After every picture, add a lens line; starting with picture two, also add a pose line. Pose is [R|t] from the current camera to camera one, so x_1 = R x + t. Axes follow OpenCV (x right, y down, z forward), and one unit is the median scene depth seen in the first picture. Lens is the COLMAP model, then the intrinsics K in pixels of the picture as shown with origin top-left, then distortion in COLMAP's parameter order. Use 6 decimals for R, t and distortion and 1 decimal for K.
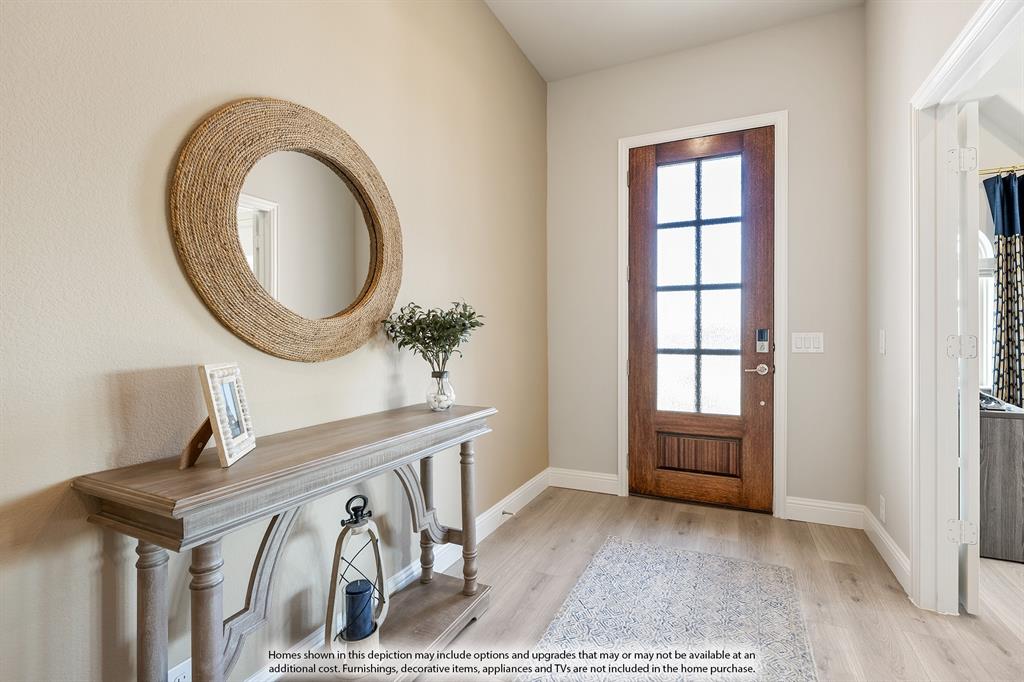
lens RADIAL K [[471.8, 0, 513.7], [0, 471.8, 327.8], [0, 0, 1]] dist [0.001169, -0.000632]
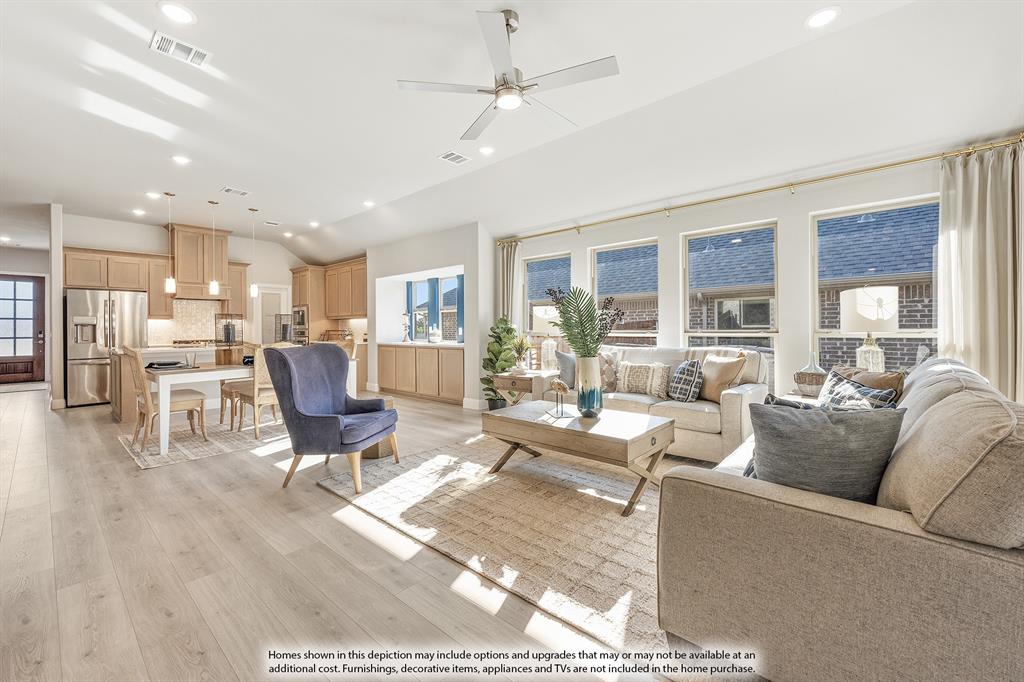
lens RADIAL K [[412.8, 0, 518.6], [0, 412.8, 333.5], [0, 0, 1]] dist [-0.002654, 0.000698]
pose [[0.239621, -0.012821, 0.970782, -1.630659], [-0.012758, 0.999785, 0.016353, -0.075210], [-0.970783, -0.016303, 0.239406, -3.254712]]
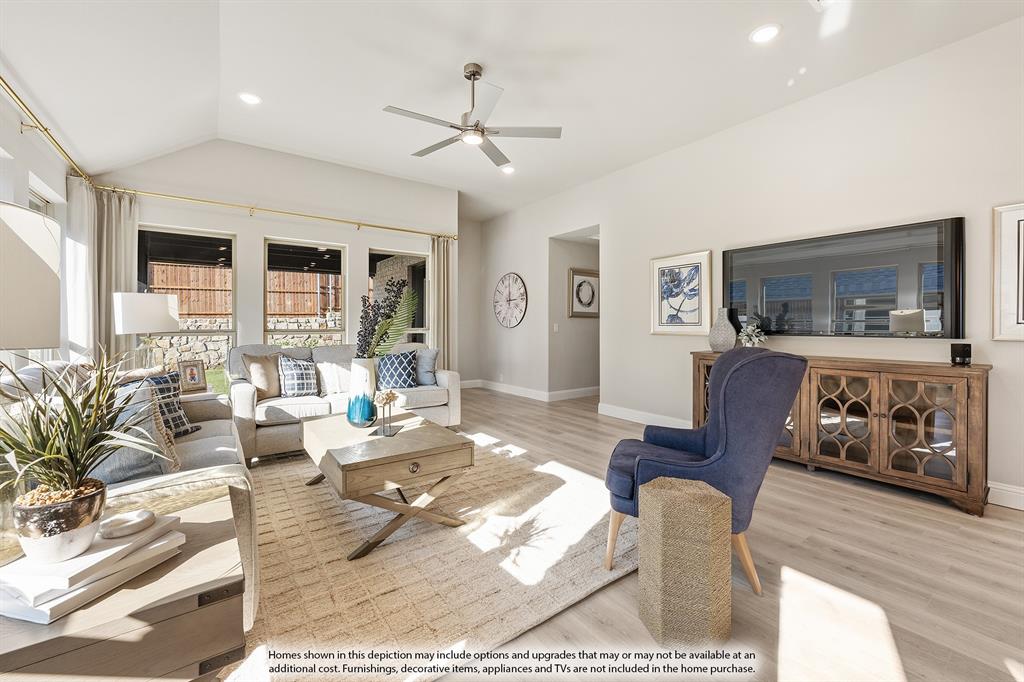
lens RADIAL K [[412.8, 0, 515.0], [0, 412.8, 325.1], [0, 0, 1]] dist [-0.002654, 0.000698]
pose [[-0.448323, 0.001350, -0.893871, -0.030672], [0.022412, 0.999701, -0.009732, -0.059517], [0.893591, -0.024397, -0.448219, -2.522025]]
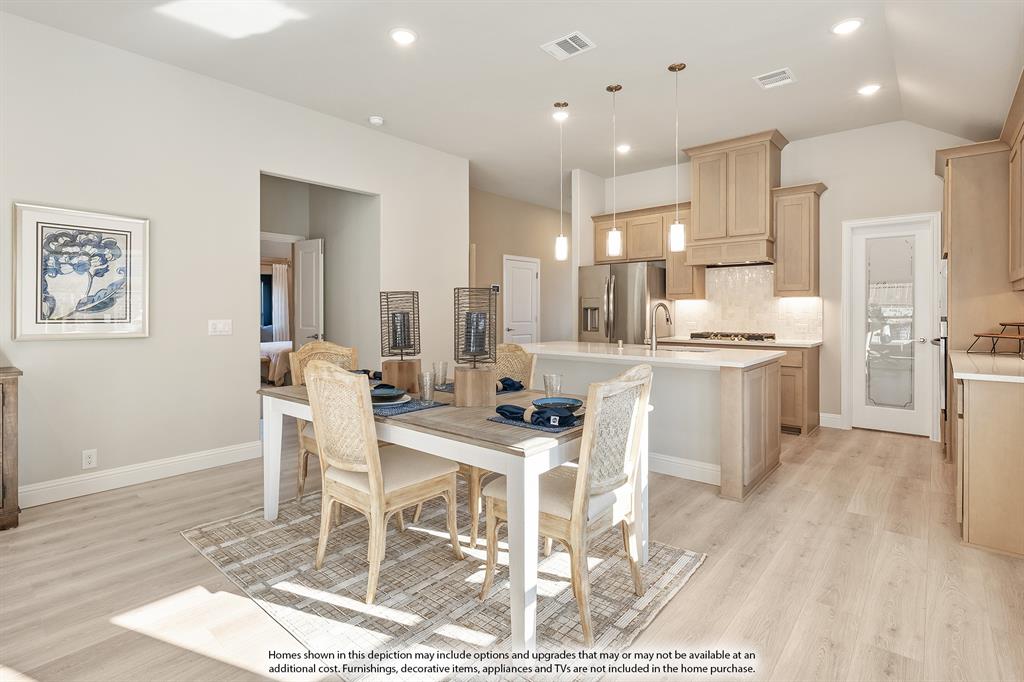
lens RADIAL K [[499.1, 0, 488.4], [0, 499.1, 312.3], [0, 0, 1]] dist [-0.001364, 0.000256]
pose [[0.966084, 0.001581, -0.258223, -0.066454], [0.004037, 0.999767, 0.021227, -0.087812], [0.258196, -0.021549, 0.965852, -2.731430]]
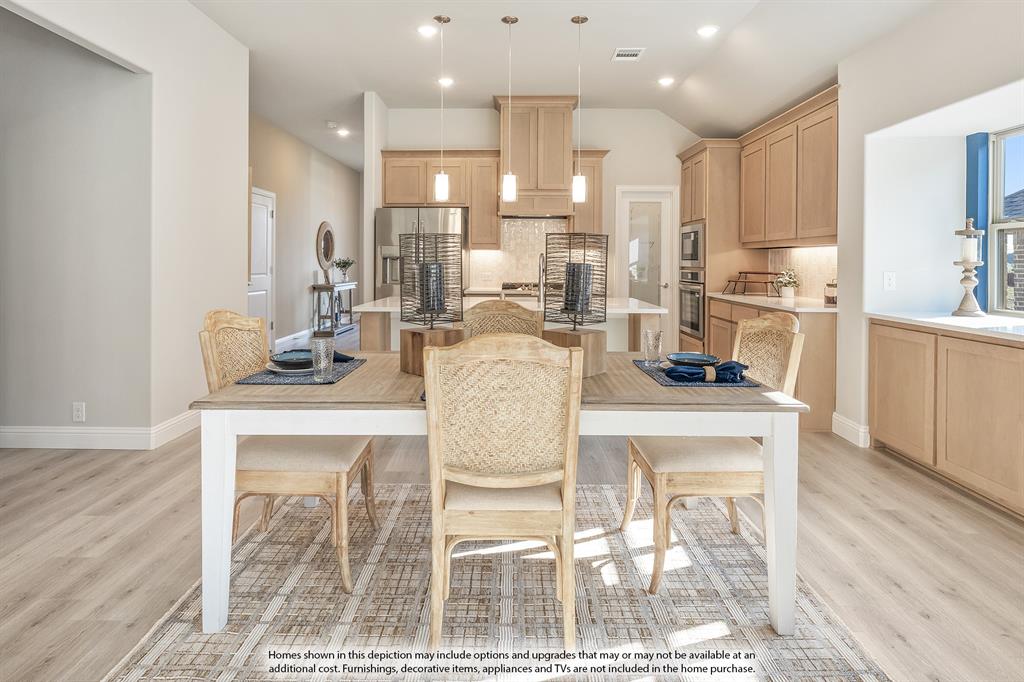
lens RADIAL K [[569.6, 0, 503.5], [0, 569.6, 256.2], [0, 0, 1]] dist [-0.002894, 0.001939]
pose [[0.895978, 0.012273, 0.443930, -0.706150], [-0.017270, 0.999825, 0.007214, -0.084803], [-0.443763, -0.014130, 0.896033, -2.607277]]
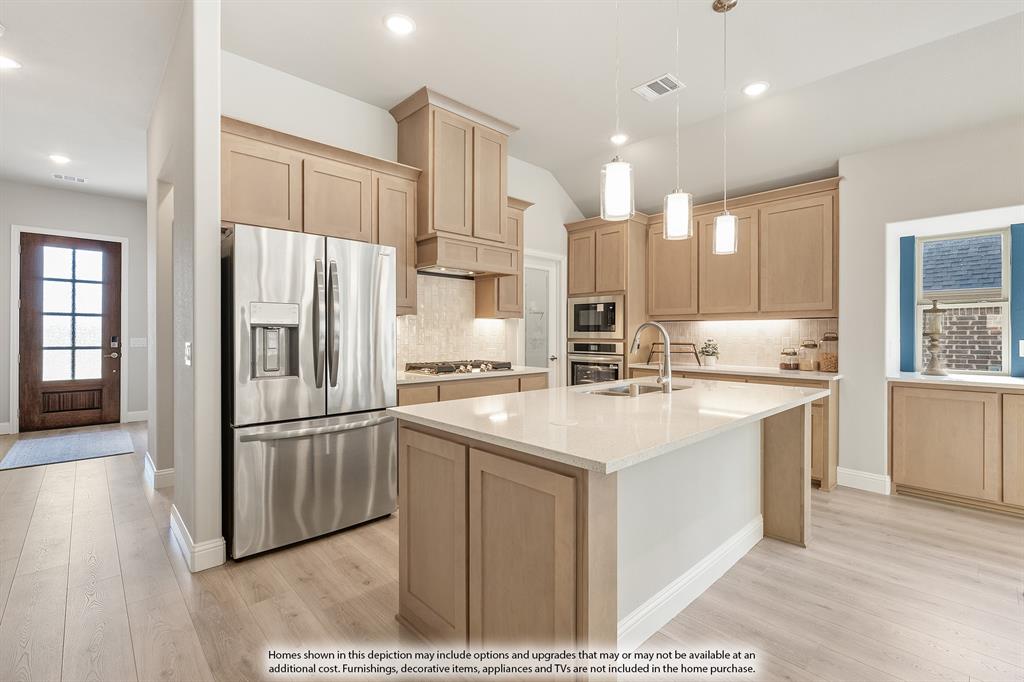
lens RADIAL K [[450.8, 0, 542.0], [0, 450.8, 342.4], [0, 0, 1]] dist [0.004871, -0.000316]
pose [[0.305234, -0.014031, 0.952174, -0.797401], [-0.024061, 0.999459, 0.022441, -0.060144], [-0.951973, -0.029760, 0.304731, -1.404187]]
